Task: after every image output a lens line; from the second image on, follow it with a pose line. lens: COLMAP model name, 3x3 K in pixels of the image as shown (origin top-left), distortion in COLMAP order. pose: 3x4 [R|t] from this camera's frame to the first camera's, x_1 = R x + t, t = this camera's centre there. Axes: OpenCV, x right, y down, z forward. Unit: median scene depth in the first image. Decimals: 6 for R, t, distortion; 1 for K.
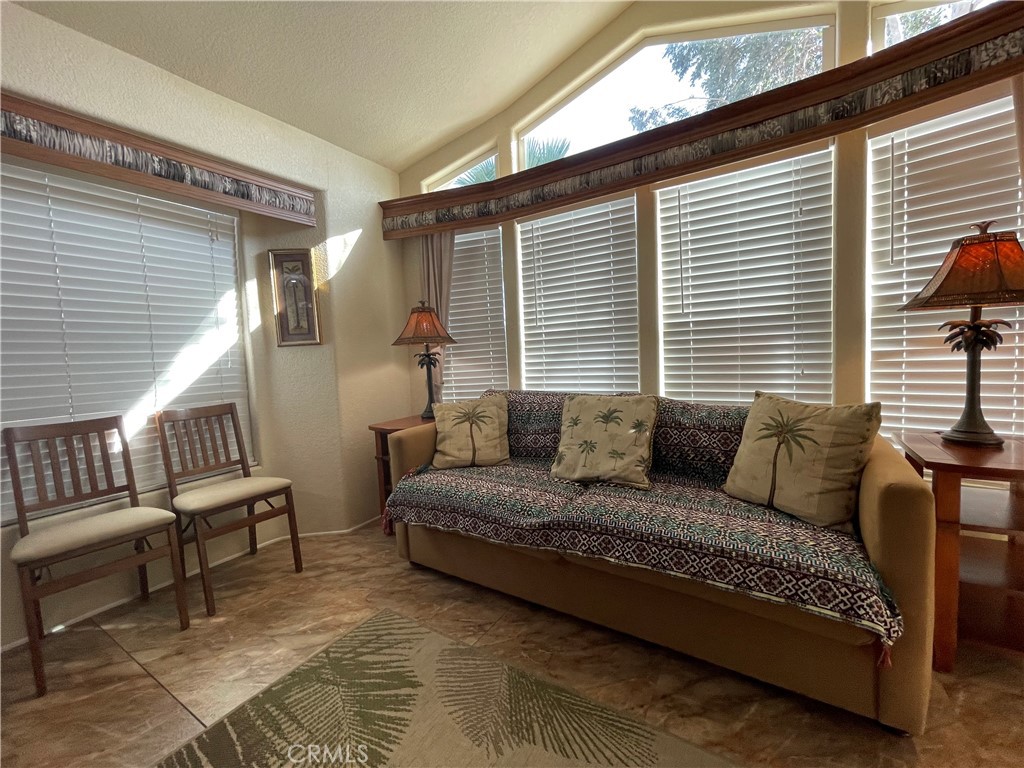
lens RADIAL K [[405.0, 0, 512.0], [0, 405.0, 384.0], [0, 0, 1]] dist [0.002027, 0.000089]
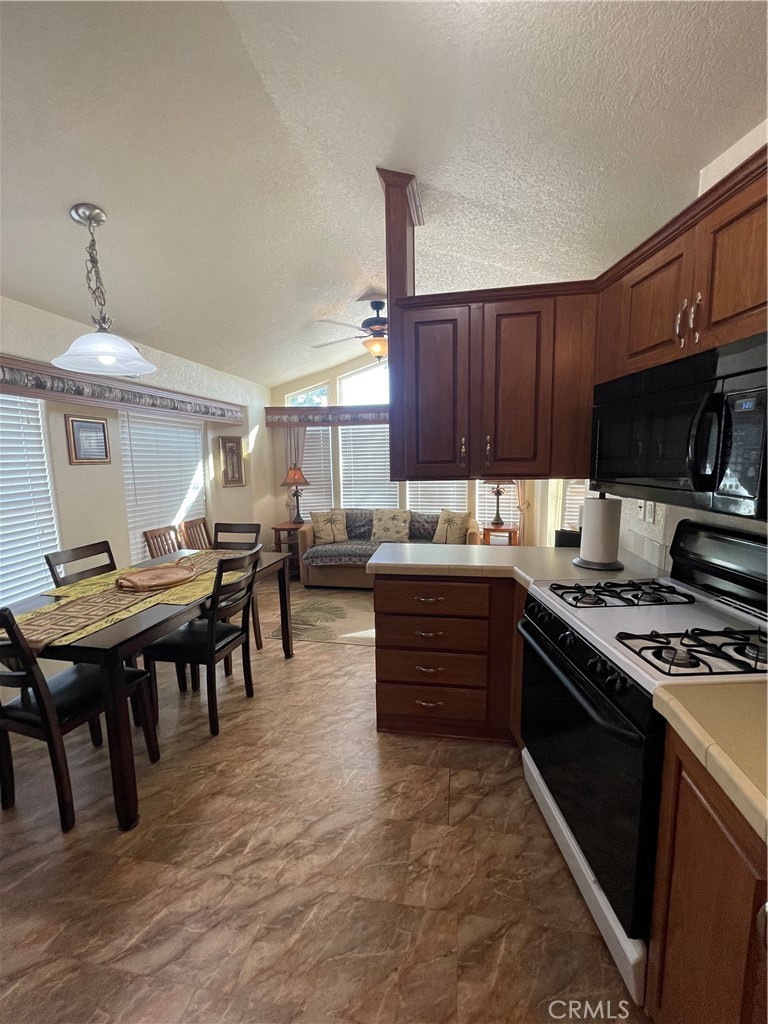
lens RADIAL K [[413.2, 0, 384.0], [0, 413.2, 512.0], [0, 0, 1]] dist [-0.000130, -0.000003]
pose [[0.931159, -0.019120, 0.364112, -0.591797], [0.005468, 0.999244, 0.038486, -0.049517], [-0.364573, -0.033846, 0.930560, -1.097476]]
